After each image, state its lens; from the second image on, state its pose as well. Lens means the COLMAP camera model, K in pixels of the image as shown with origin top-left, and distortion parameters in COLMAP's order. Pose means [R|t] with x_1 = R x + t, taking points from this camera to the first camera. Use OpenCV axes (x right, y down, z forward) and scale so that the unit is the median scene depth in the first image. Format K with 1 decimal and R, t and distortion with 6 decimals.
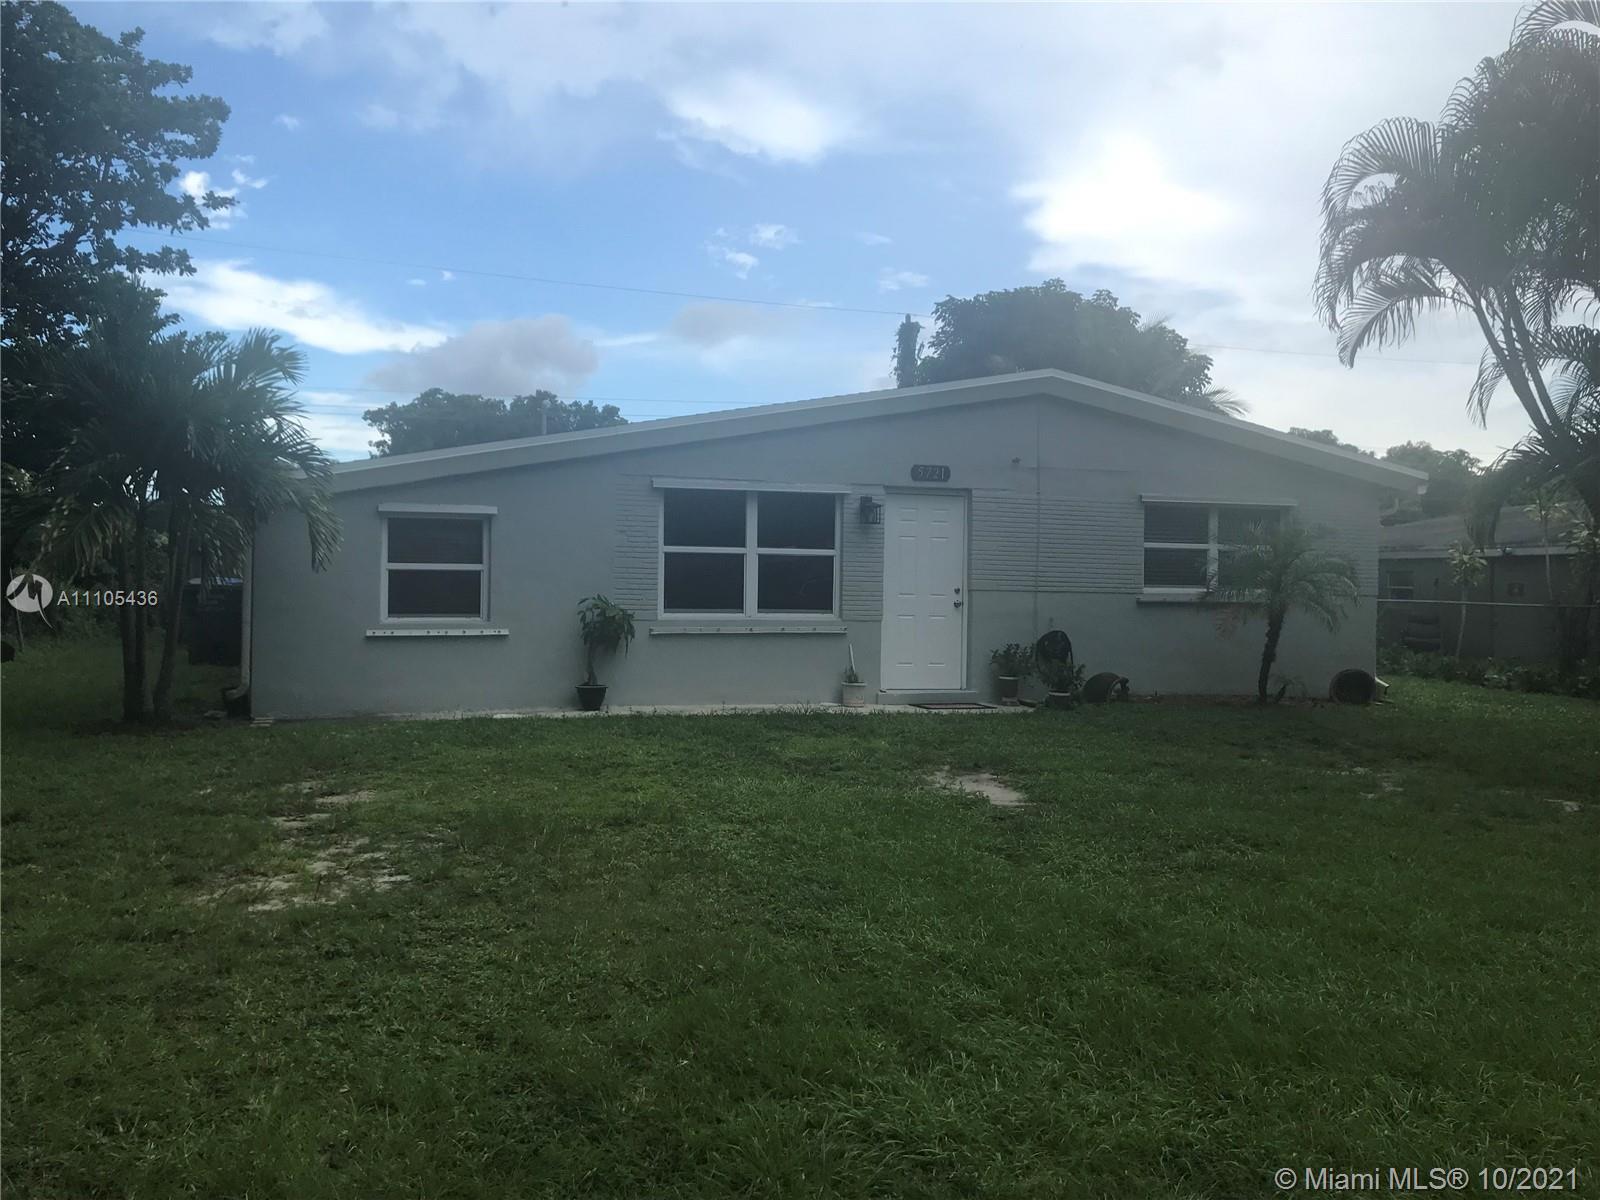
lens RADIAL K [[1305.3, 0, 799.6], [0, 1305.3, 601.7], [0, 0, 1]] dist [0.015623, -0.042717]
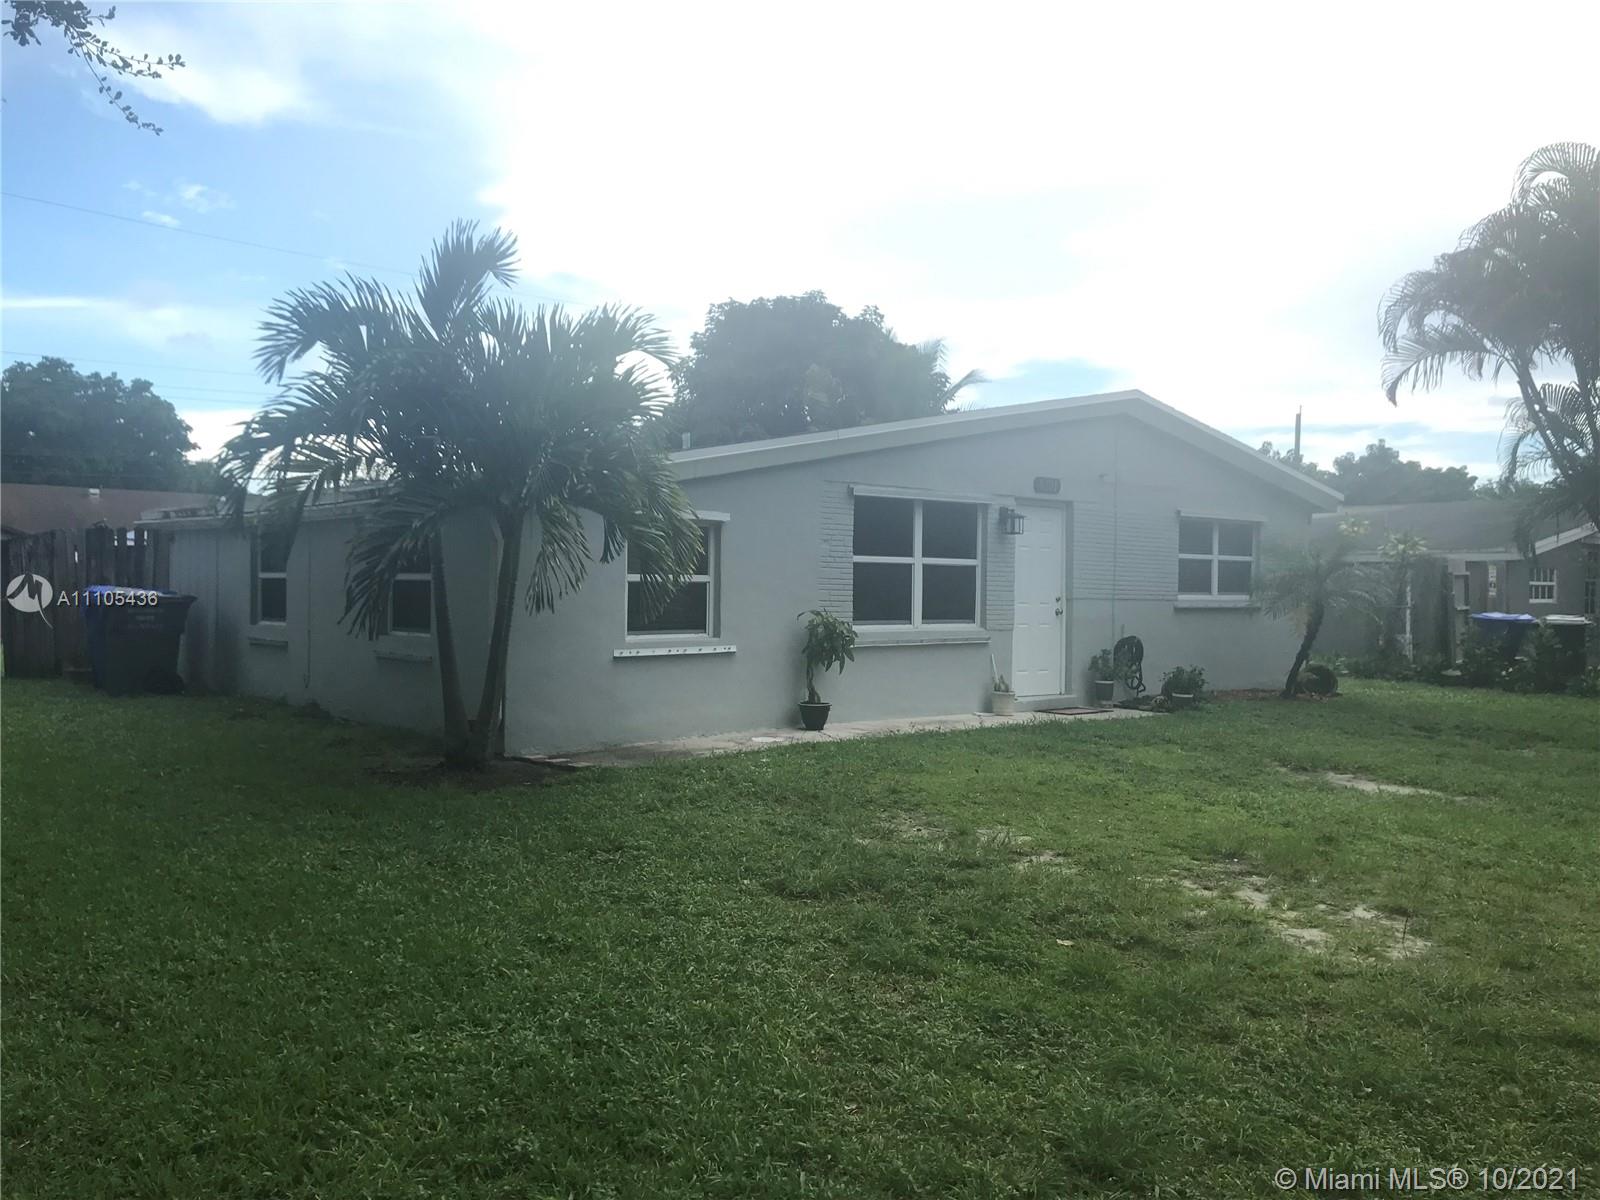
lens RADIAL K [[1305.3, 0, 796.5], [0, 1305.3, 603.0], [0, 0, 1]] dist [0.015623, -0.042717]
pose [[0.921125, -0.006071, 0.389220, -0.502108], [0.004802, 0.999980, 0.004232, -0.011573], [-0.389238, -0.002029, 0.921135, 0.132537]]
